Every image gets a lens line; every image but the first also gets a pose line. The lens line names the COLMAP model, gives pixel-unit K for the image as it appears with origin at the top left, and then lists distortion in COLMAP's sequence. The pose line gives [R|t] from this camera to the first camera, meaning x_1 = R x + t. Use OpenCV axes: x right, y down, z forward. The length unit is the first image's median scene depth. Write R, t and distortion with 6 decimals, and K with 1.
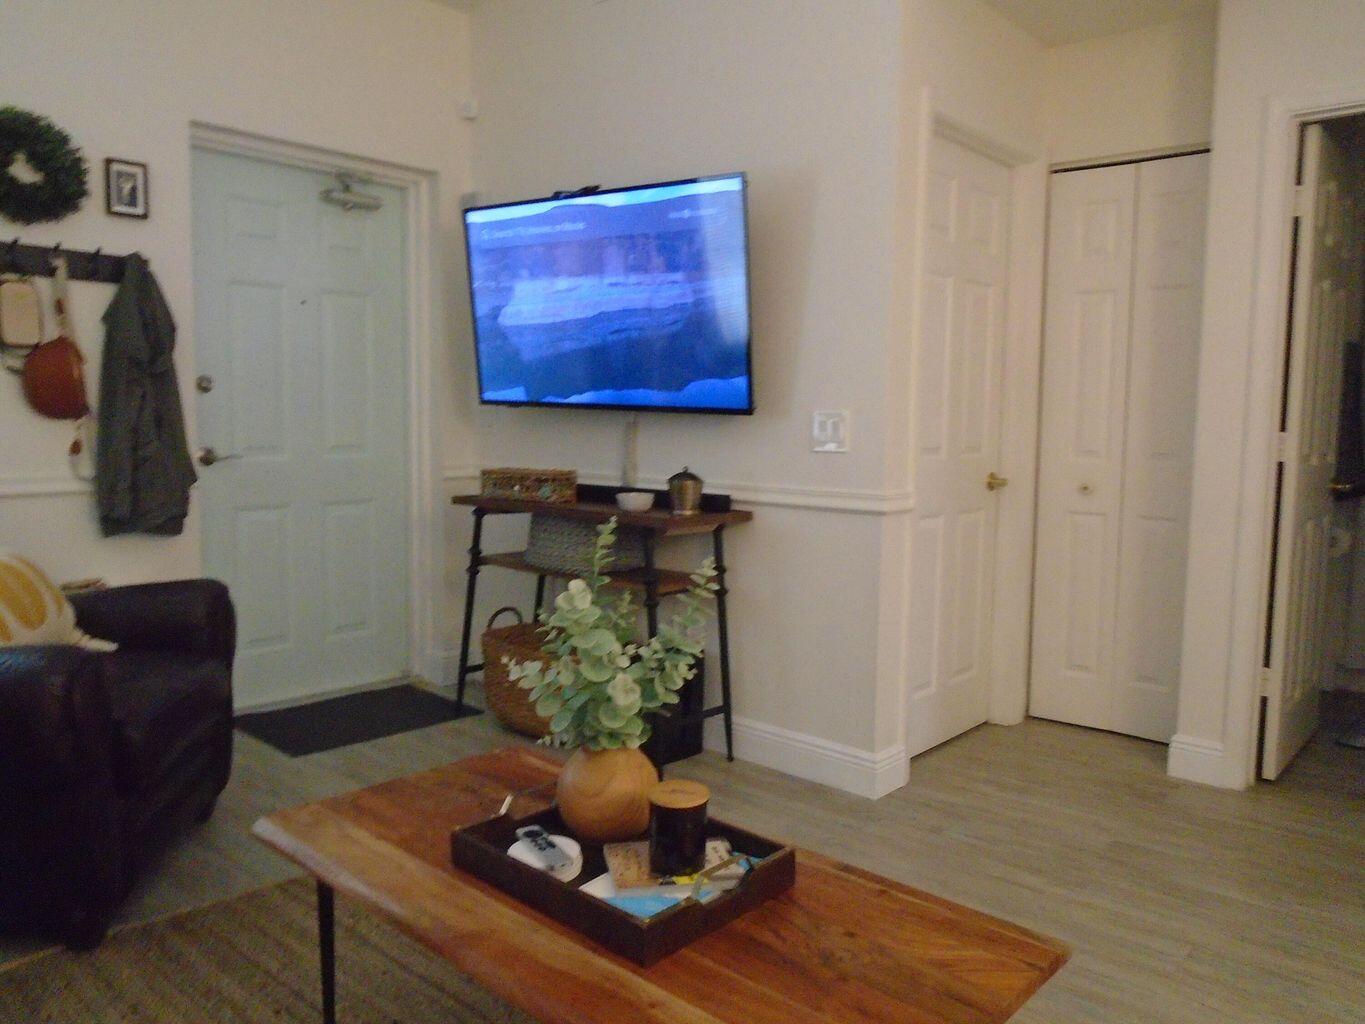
lens RADIAL K [[1047.5, 0, 683.7], [0, 1047.5, 516.8], [0, 0, 1]] dist [-0.005650, 0.003377]
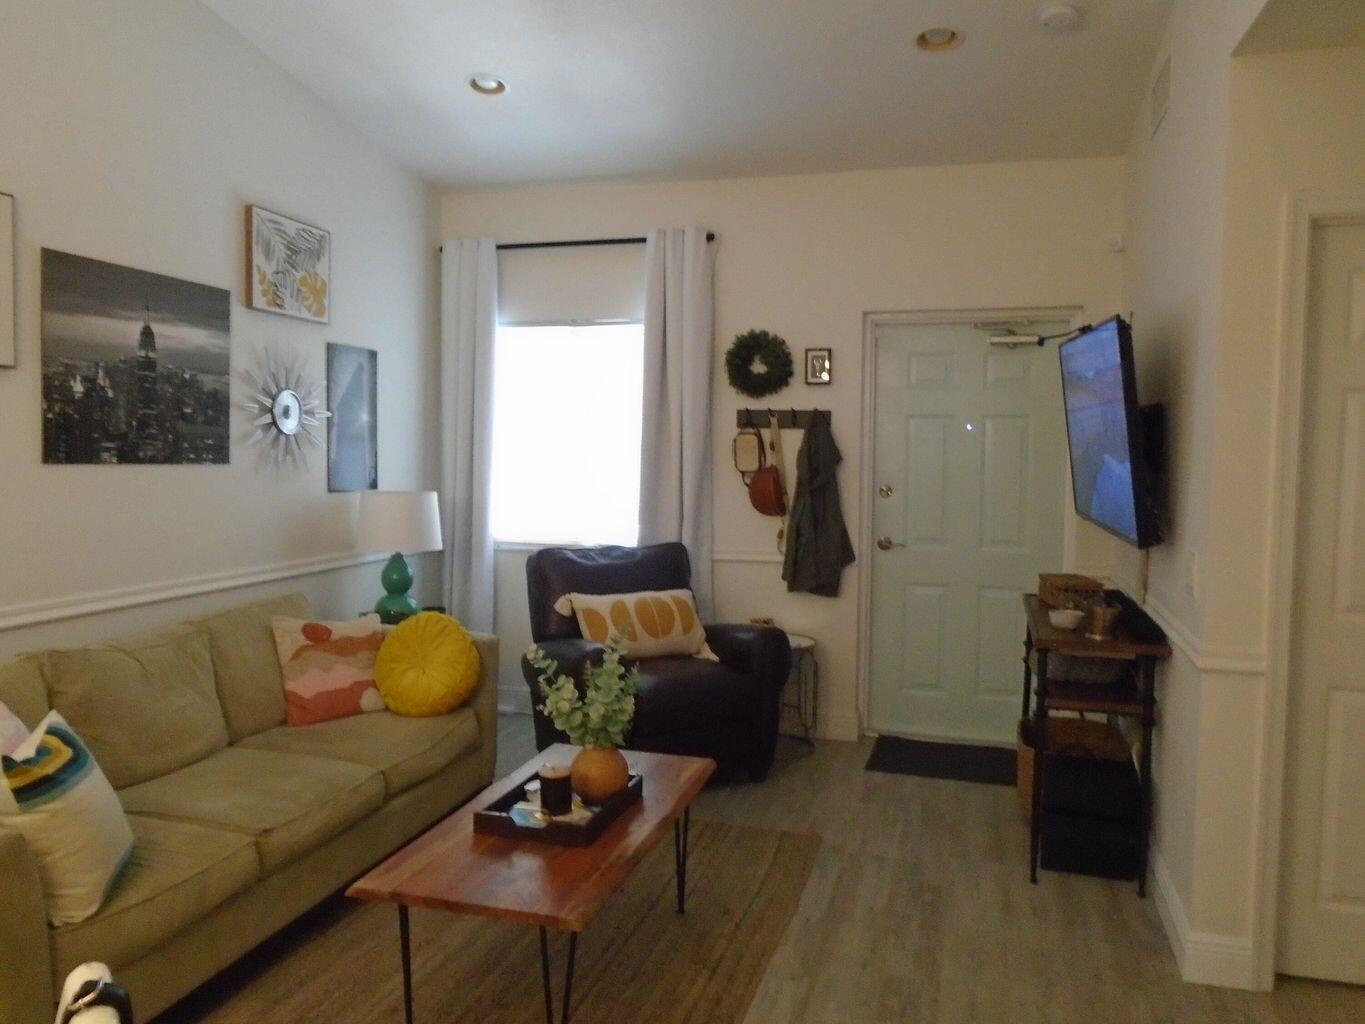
lens RADIAL K [[1047.5, 0, 685.4], [0, 1047.5, 508.7], [0, 0, 1]] dist [-0.005650, 0.003377]
pose [[0.446978, 0.051230, -0.893077, 0.766584], [-0.097161, 0.995233, 0.008461, -0.103411], [0.889253, 0.082990, 0.449824, 0.161489]]
